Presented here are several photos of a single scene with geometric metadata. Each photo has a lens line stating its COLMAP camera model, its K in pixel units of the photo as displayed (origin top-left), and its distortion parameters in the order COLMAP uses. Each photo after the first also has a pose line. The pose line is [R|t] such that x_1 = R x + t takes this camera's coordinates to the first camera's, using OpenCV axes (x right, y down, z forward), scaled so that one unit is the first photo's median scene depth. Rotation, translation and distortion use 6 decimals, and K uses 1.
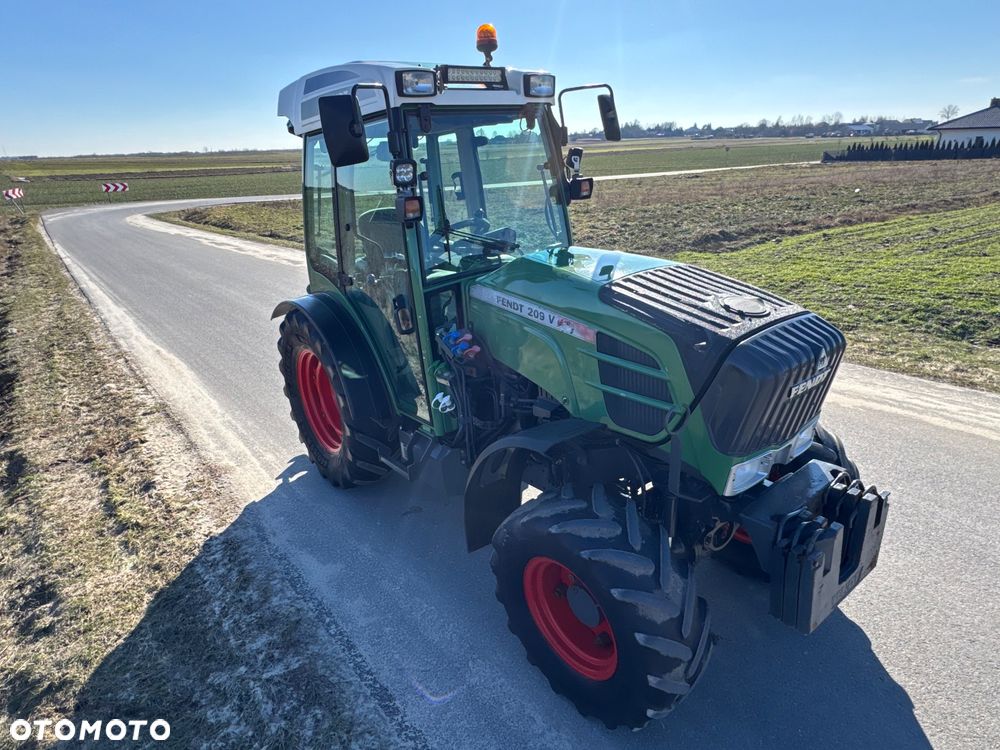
lens RADIAL K [[589.2, 0, 497.2], [0, 589.2, 372.2], [0, 0, 1]] dist [-0.000934, -0.000820]
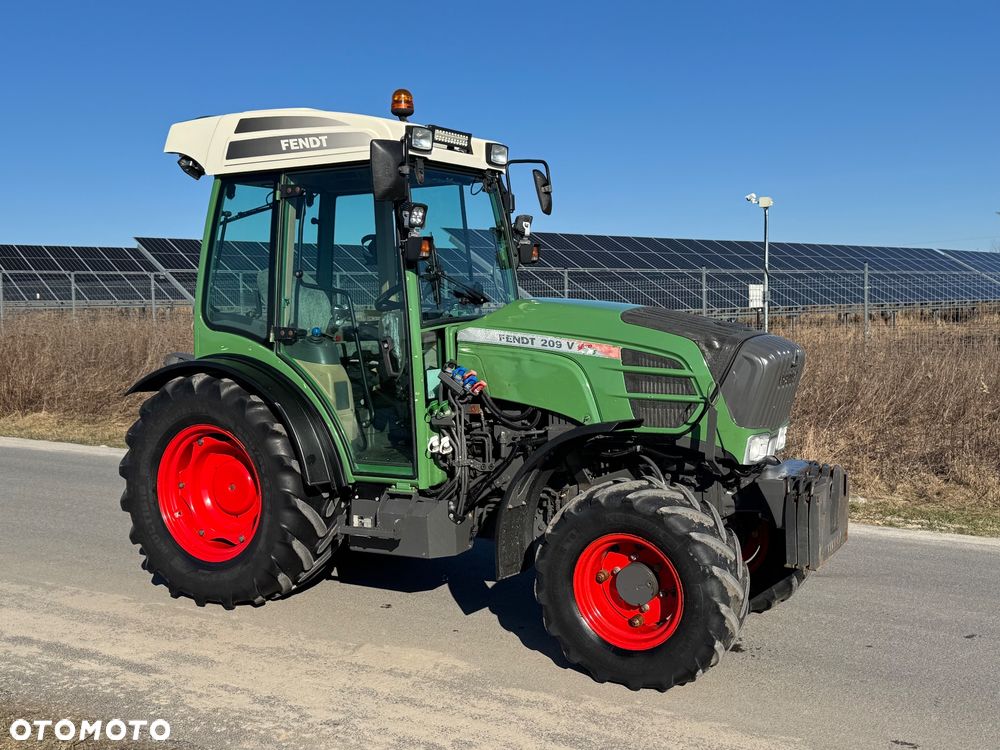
lens RADIAL K [[1047.7, 0, 500.0], [0, 1047.7, 375.0], [0, 0, 1]] dist [0.152680, -0.000457]
pose [[0.924319, 0.030493, 0.380400, -0.650611], [0.072661, 0.964505, -0.253872, 0.380139], [-0.374639, 0.262299, 0.889295, -0.583505]]
